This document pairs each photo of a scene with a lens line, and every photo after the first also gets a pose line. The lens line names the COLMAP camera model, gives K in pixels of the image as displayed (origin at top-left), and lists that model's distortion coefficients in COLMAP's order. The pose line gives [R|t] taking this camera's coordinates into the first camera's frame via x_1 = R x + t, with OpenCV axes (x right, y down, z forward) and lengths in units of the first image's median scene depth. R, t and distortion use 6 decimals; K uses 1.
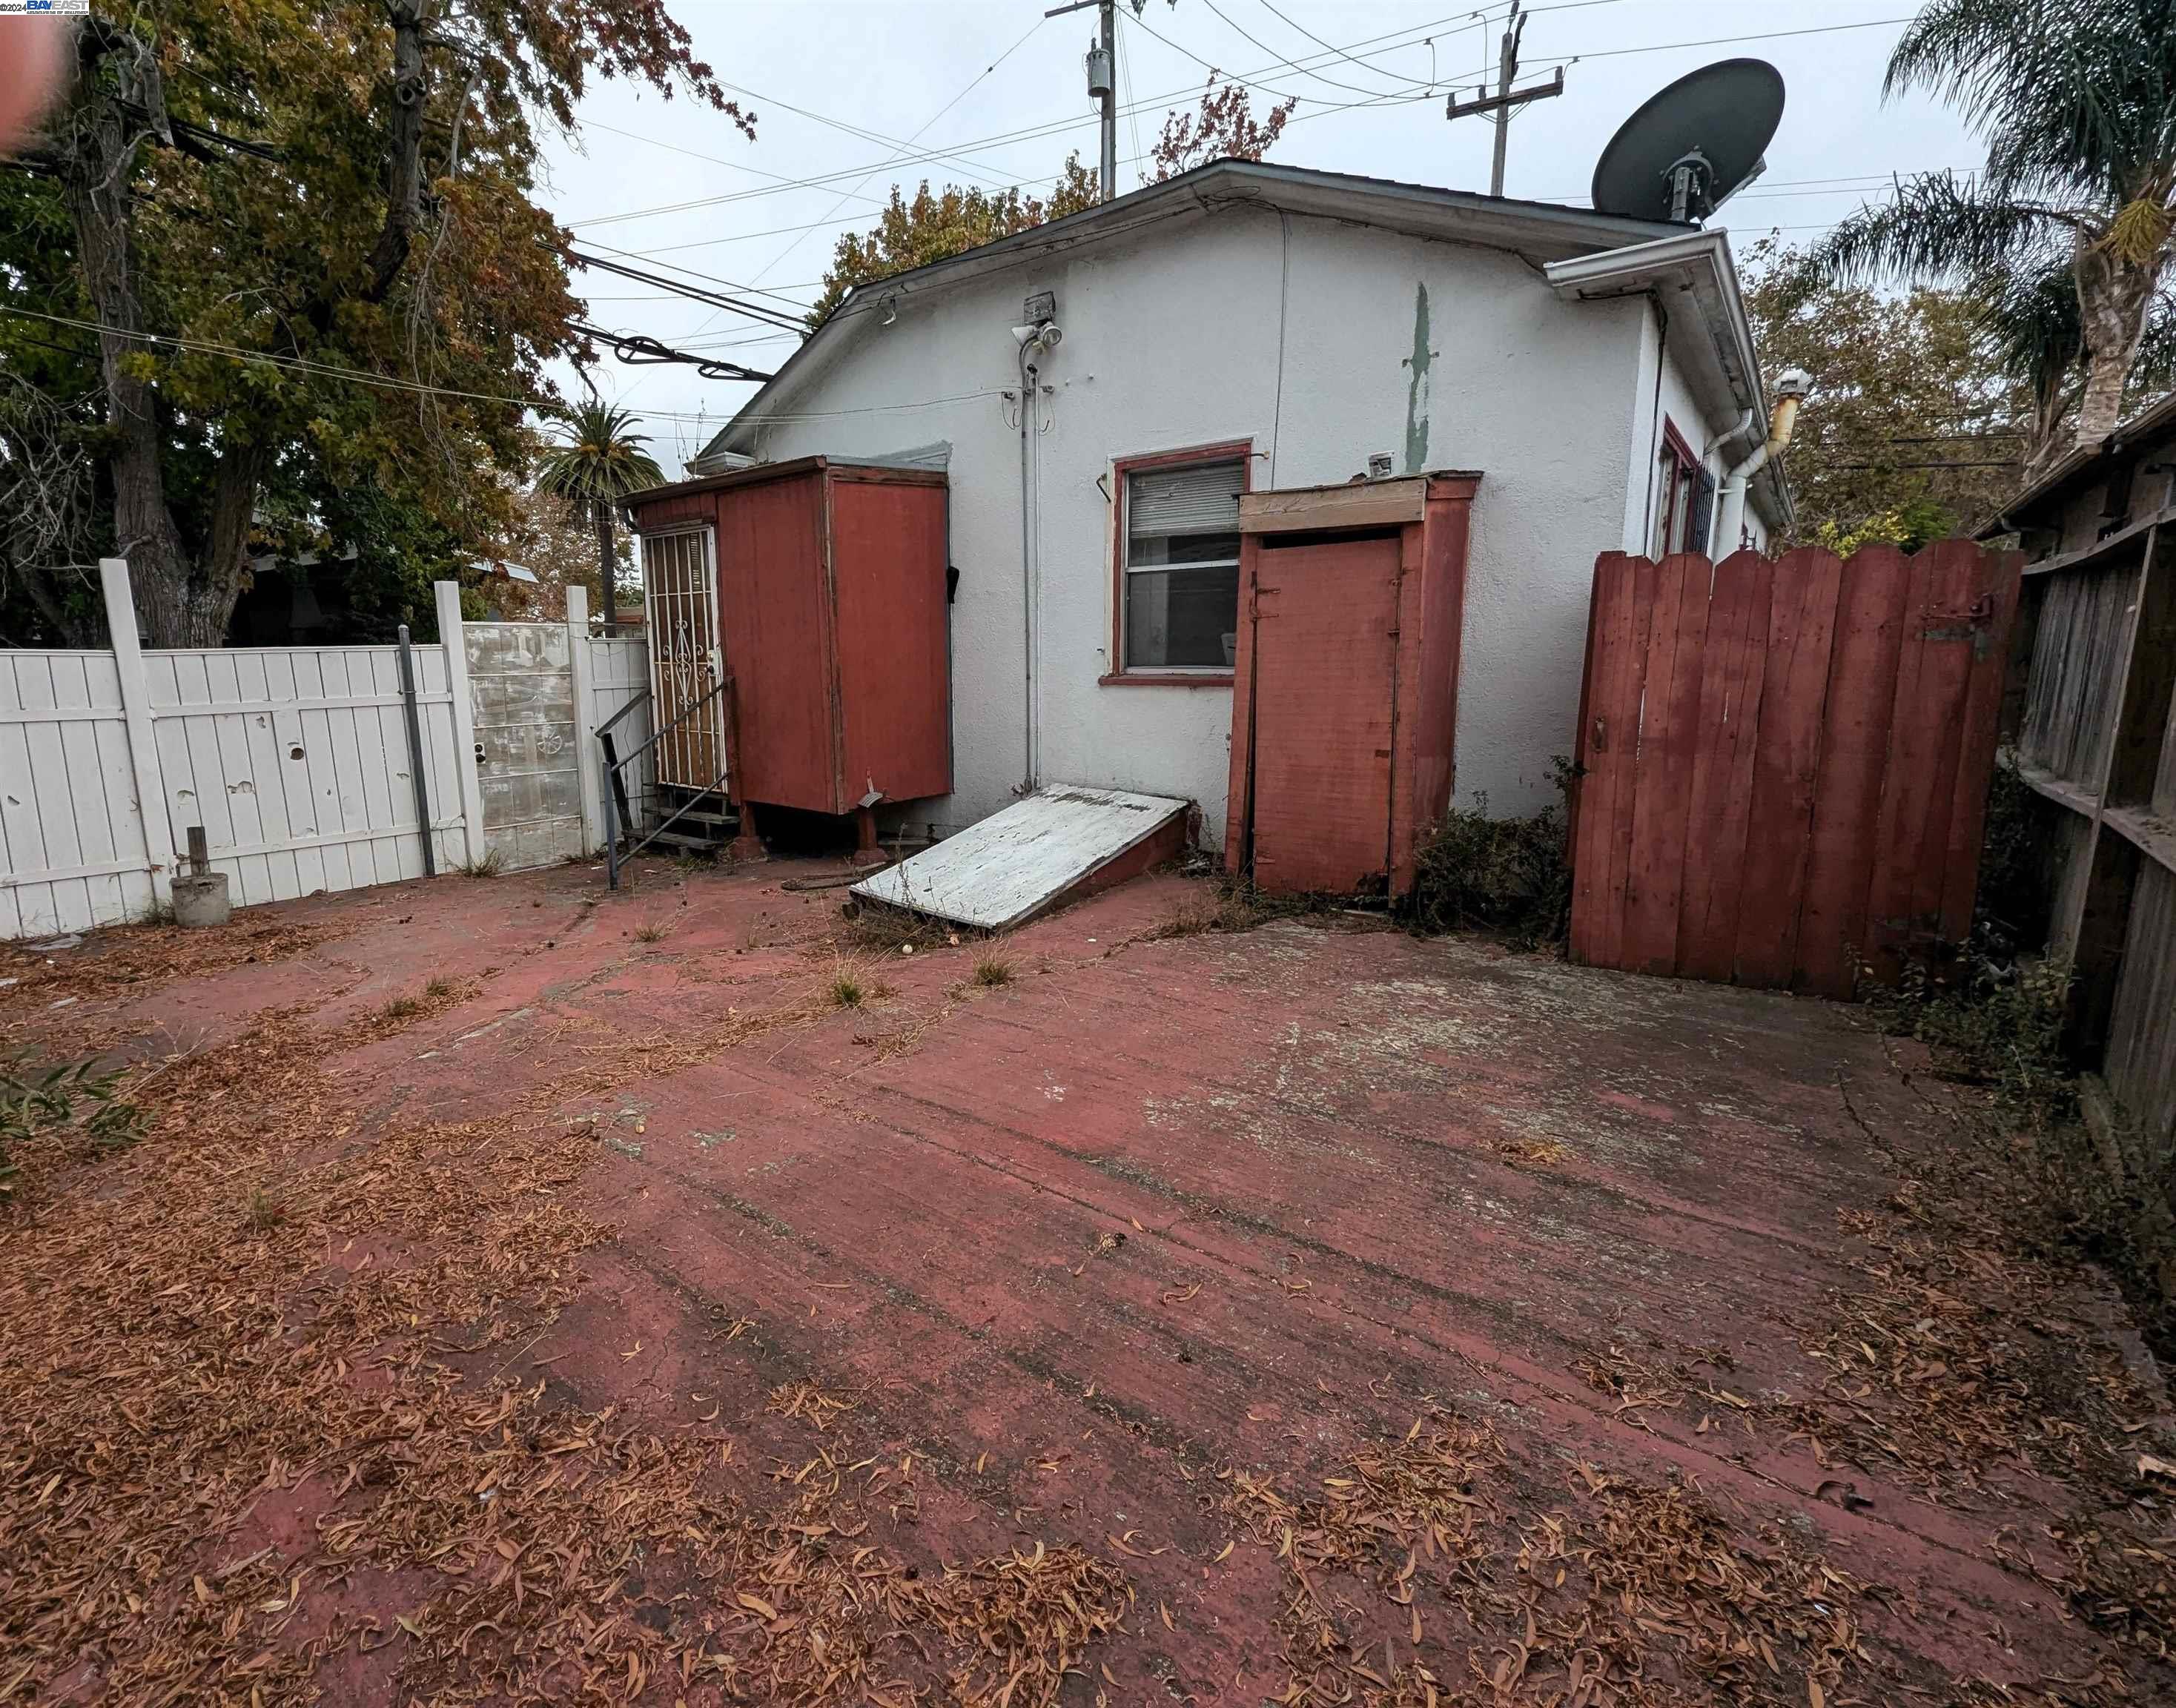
lens RADIAL K [[989.4, 0, 999.0], [0, 989.4, 820.9], [0, 0, 1]] dist [-0.001491, -0.000205]
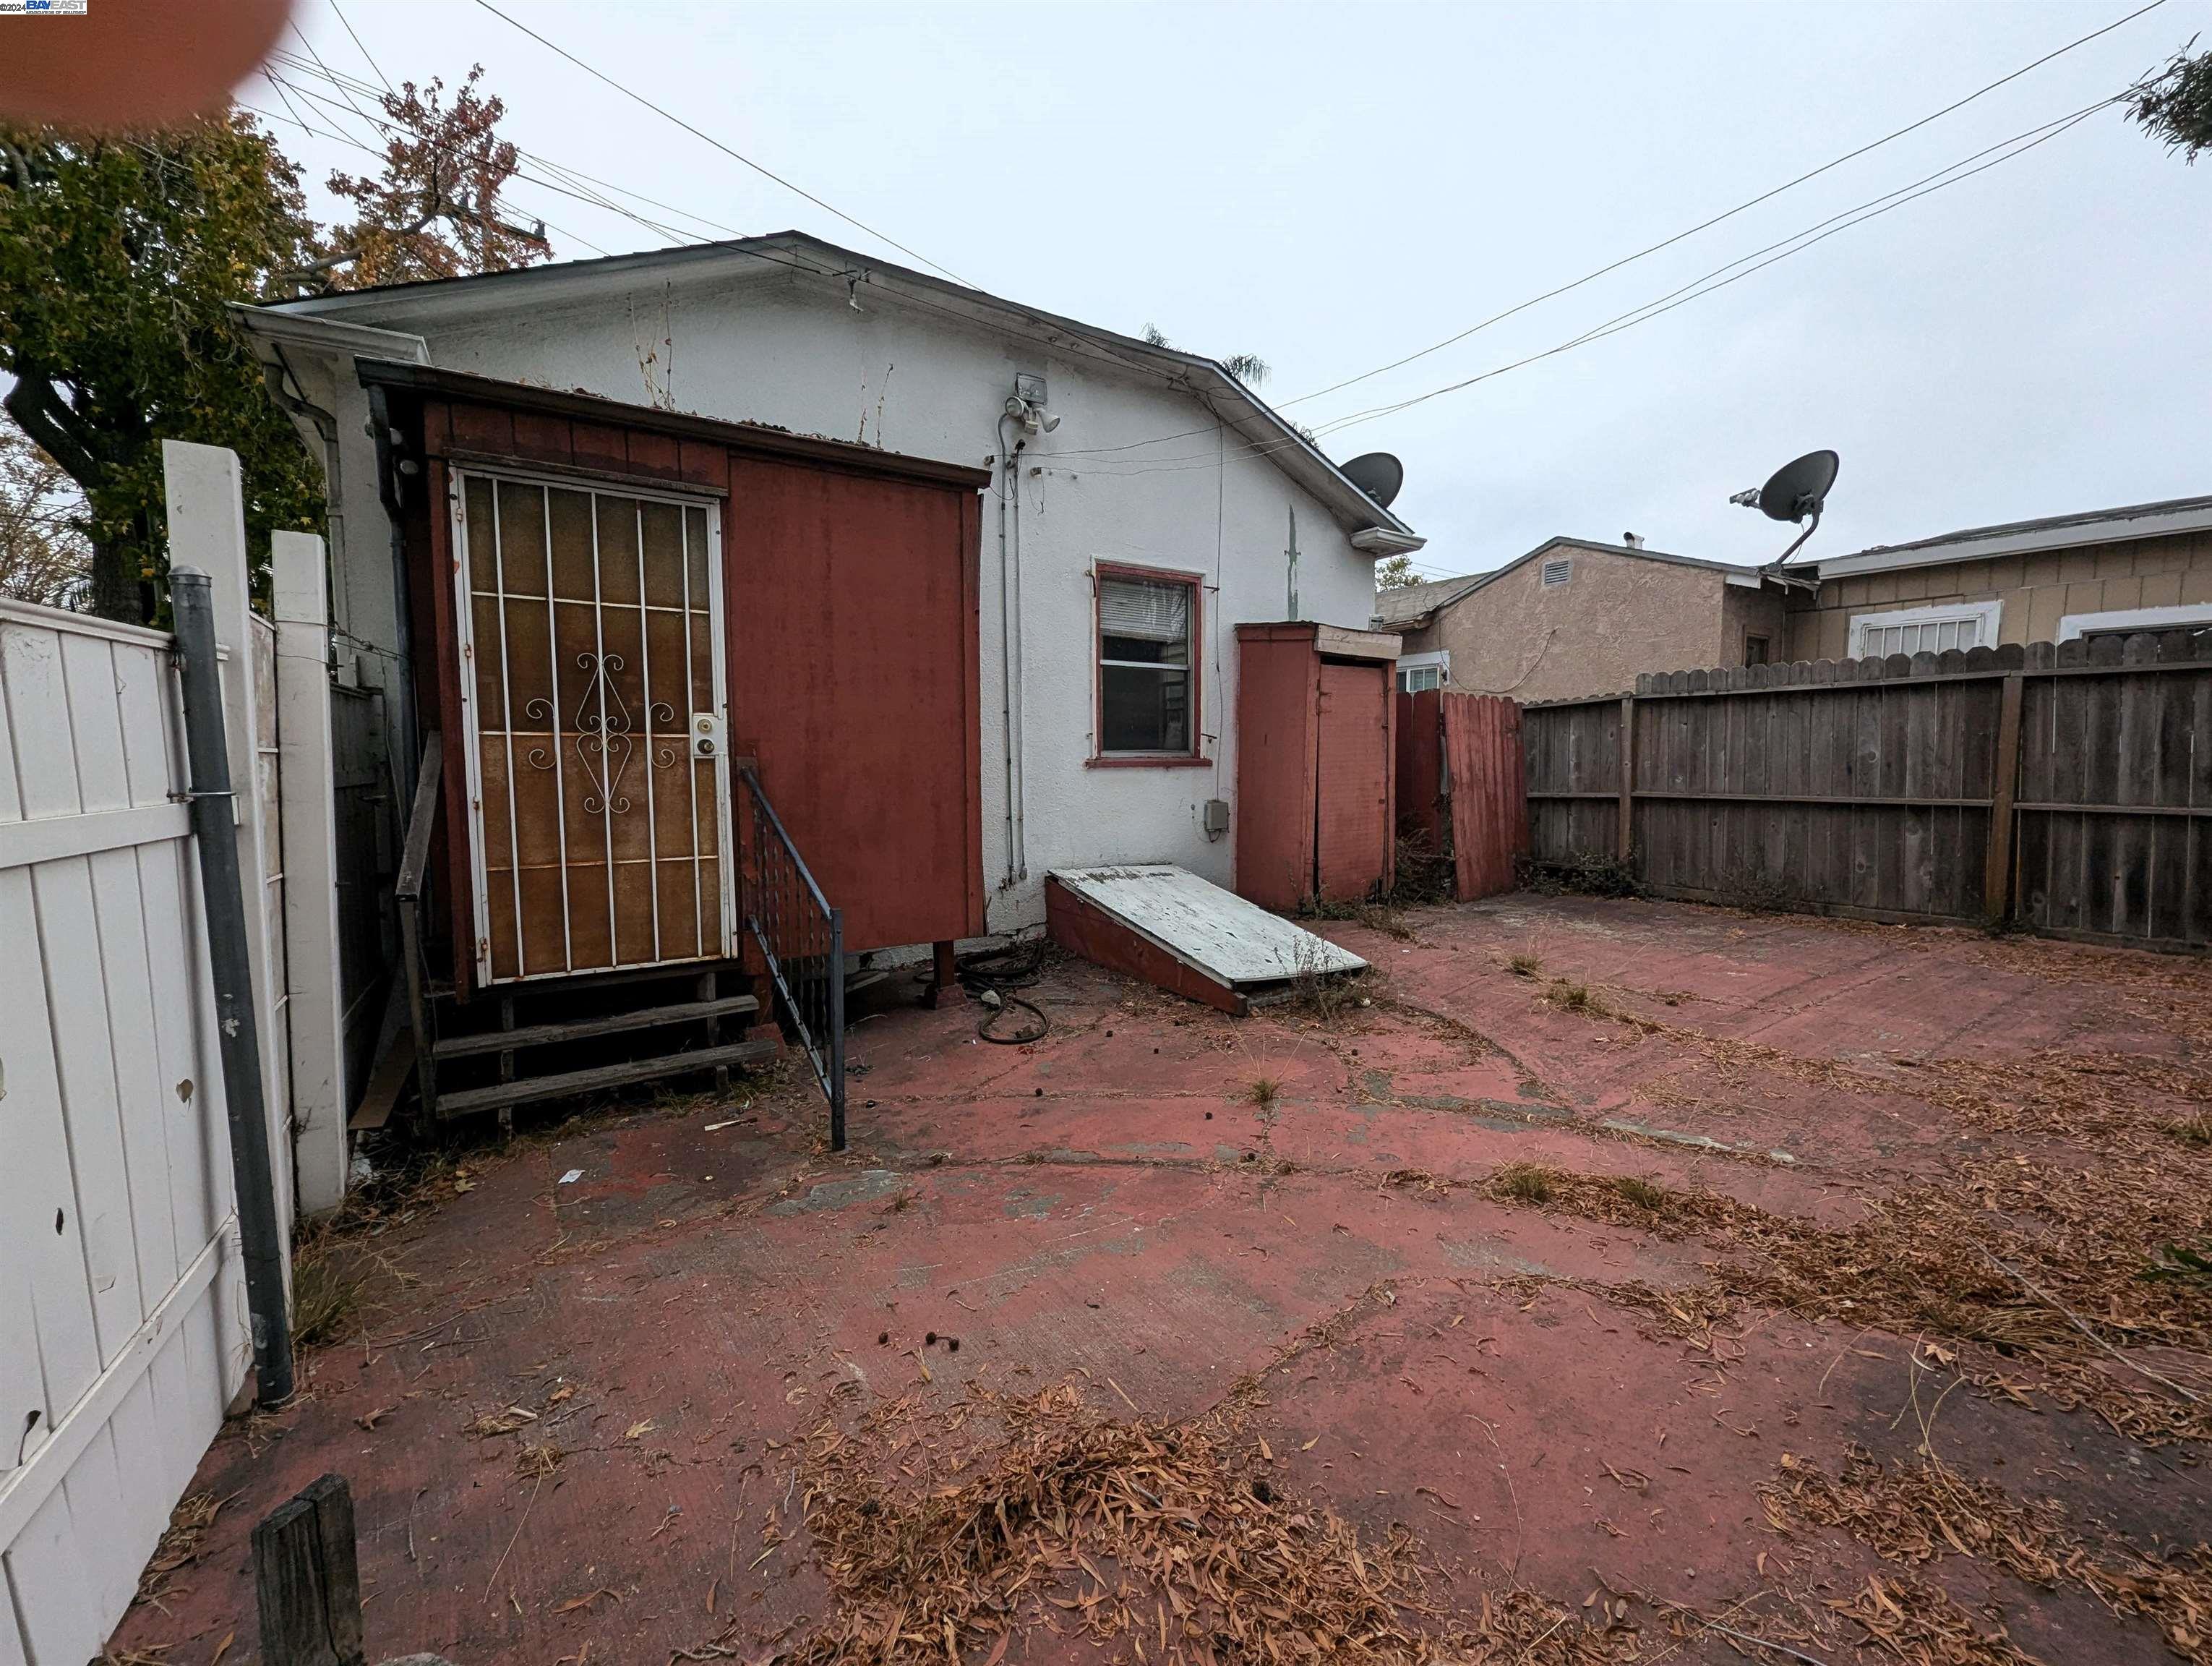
lens RADIAL K [[920.4, 0, 1106.0], [0, 920.4, 833.0], [0, 0, 1]] dist [0.001972, -0.001507]
pose [[0.299891, -0.065216, 0.951742, -0.864721], [0.164693, 0.986220, 0.015685, -0.085888], [-0.939650, 0.152042, 0.306500, 0.731835]]
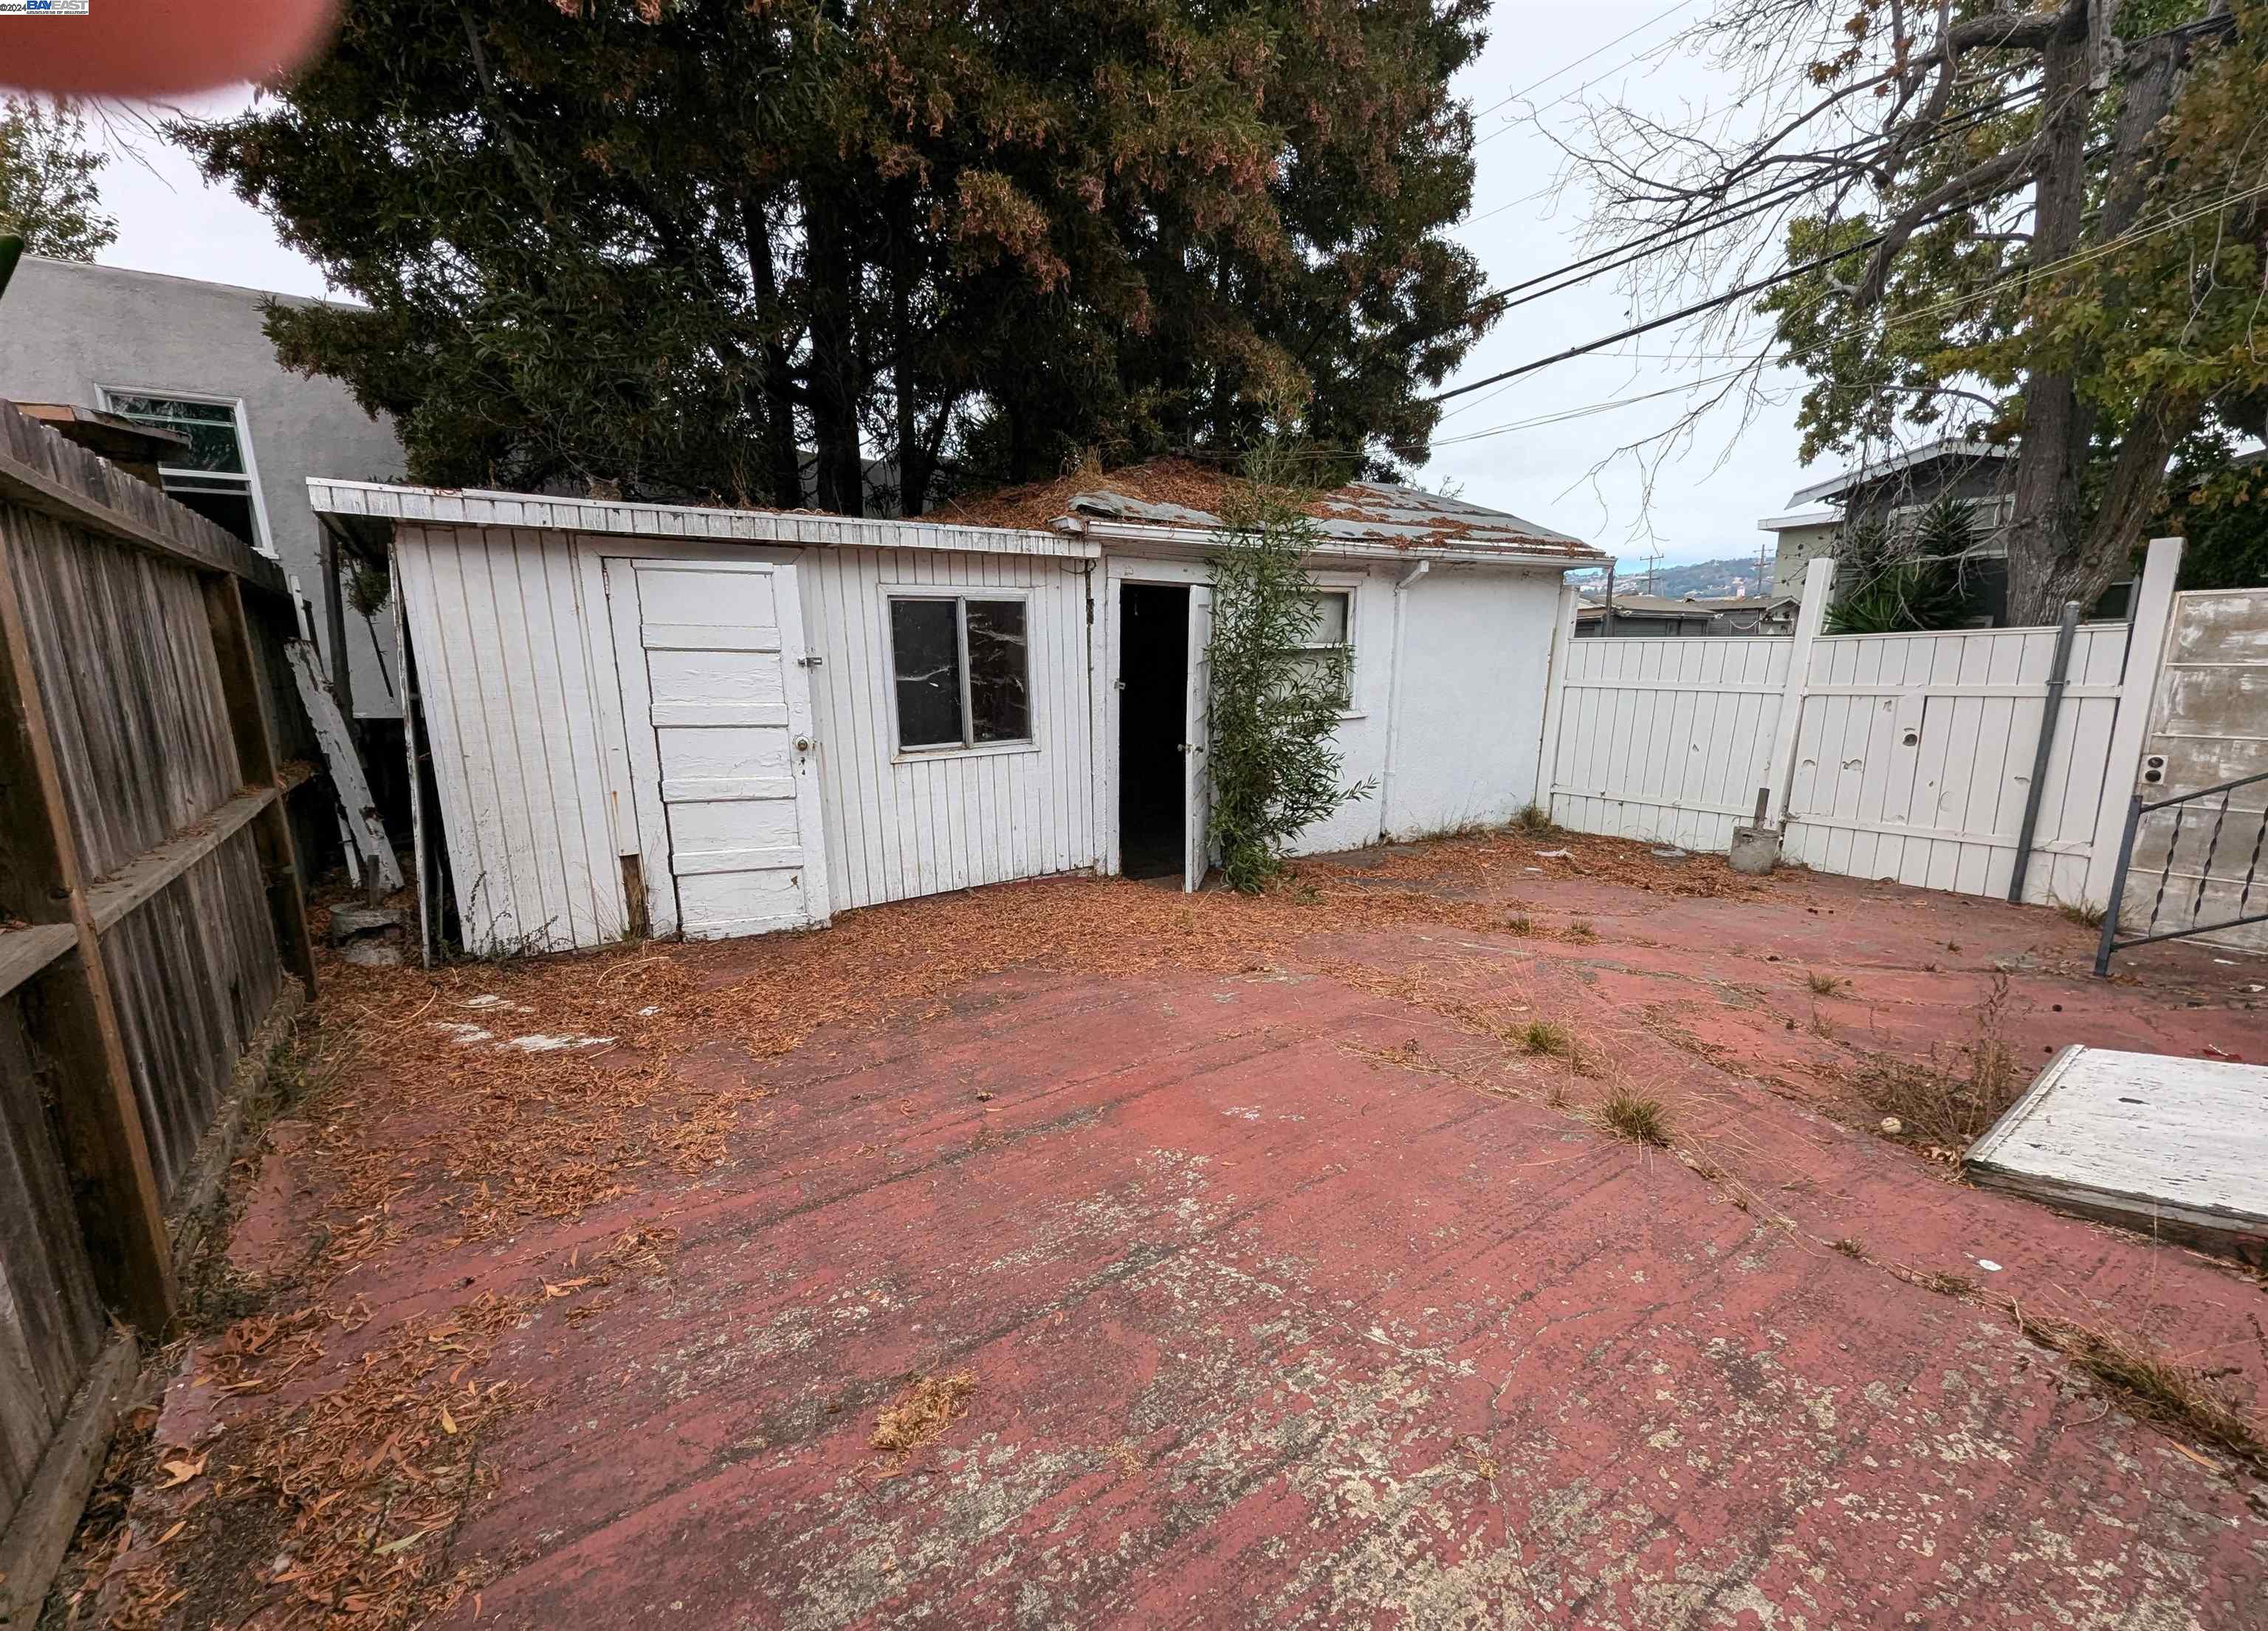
lens RADIAL K [[942.8, 0, 1132.3], [0, 942.8, 848.0], [0, 0, 1]] dist [0.000697, 0.000045]
pose [[-0.264515, 0.202614, -0.942857, 0.429323], [-0.148905, 0.957375, 0.247508, -0.085312], [0.952817, 0.205865, -0.223070, 0.508089]]
